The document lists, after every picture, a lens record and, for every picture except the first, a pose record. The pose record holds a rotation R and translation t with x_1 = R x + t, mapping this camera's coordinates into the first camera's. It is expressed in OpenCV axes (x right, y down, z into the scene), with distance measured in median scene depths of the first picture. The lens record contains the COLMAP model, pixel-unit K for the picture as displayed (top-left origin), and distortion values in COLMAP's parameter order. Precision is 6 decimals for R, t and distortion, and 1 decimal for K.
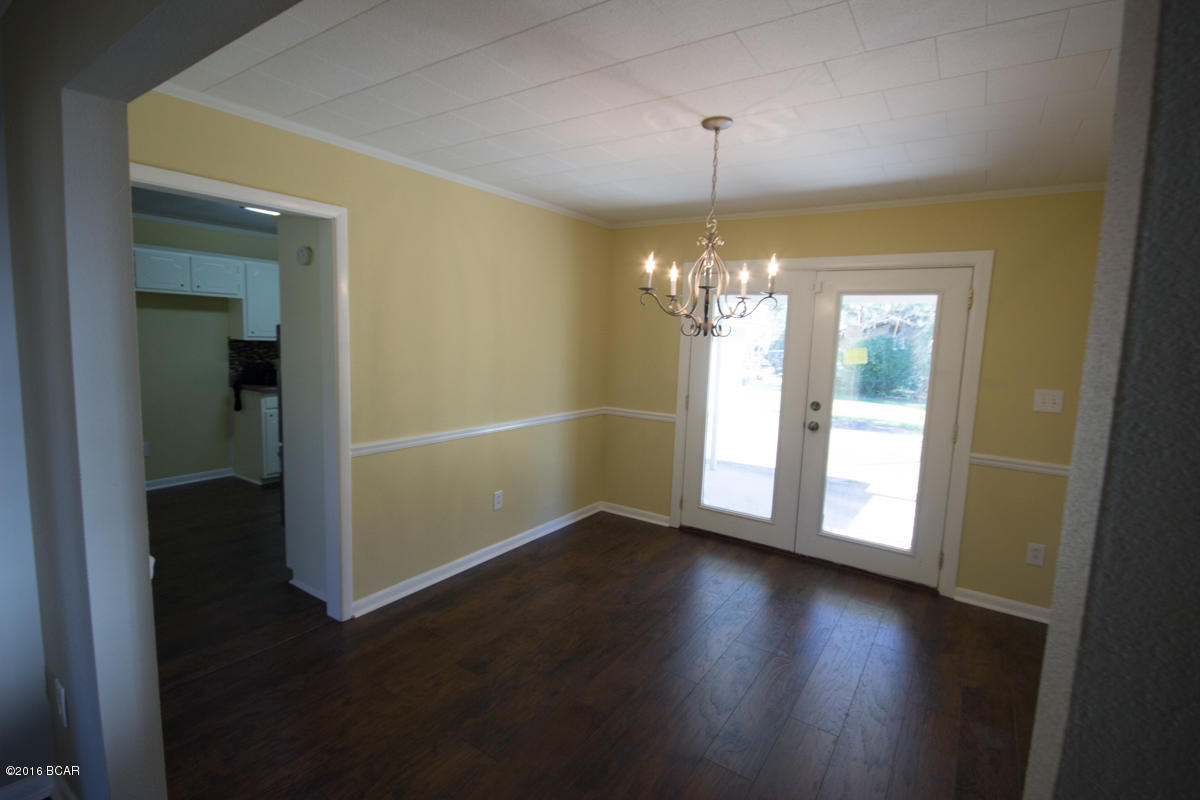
lens RADIAL K [[556.1, 0, 600.0], [0, 556.1, 400.0], [0, 0, 1]] dist [0.001023, 0.000069]
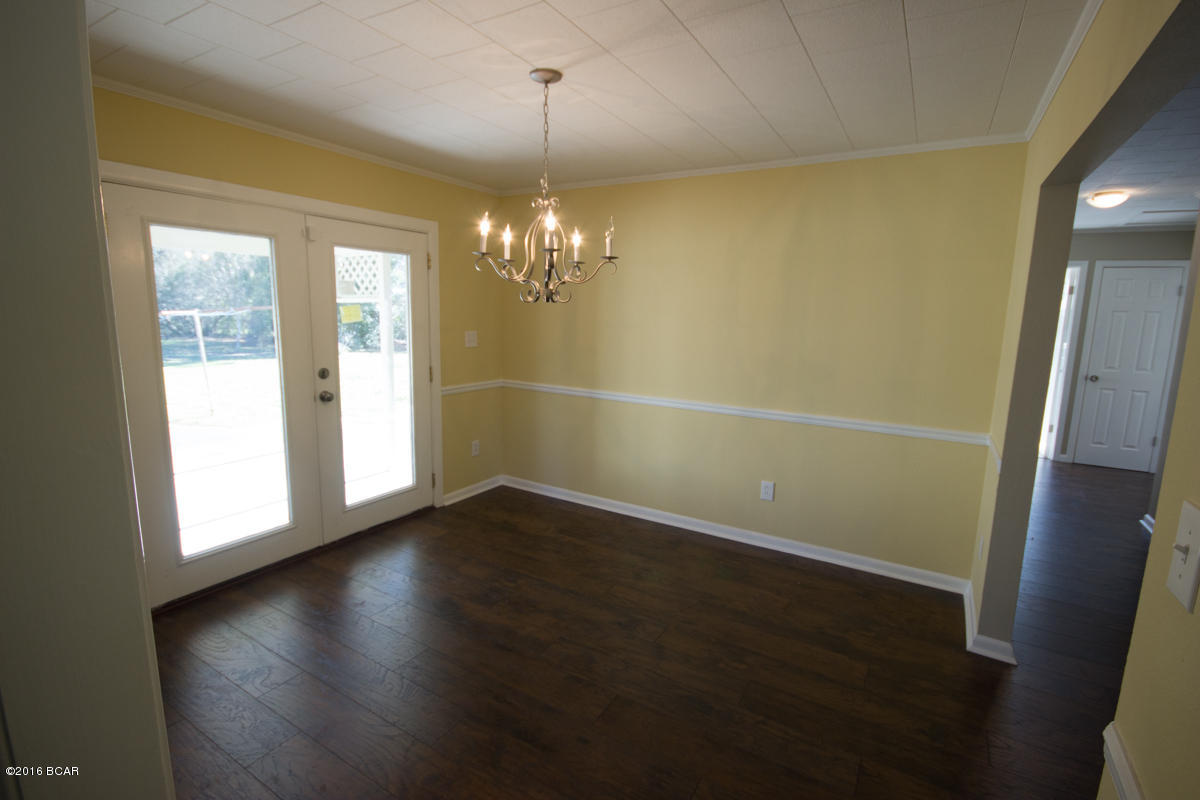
lens RADIAL K [[556.1, 0, 600.0], [0, 556.1, 400.0], [0, 0, 1]] dist [0.001023, 0.000069]
pose [[-0.050620, -0.211593, 0.976046, -0.604402], [0.088035, 0.972549, 0.215401, -0.121807], [-0.994830, 0.096830, -0.030603, 0.737202]]
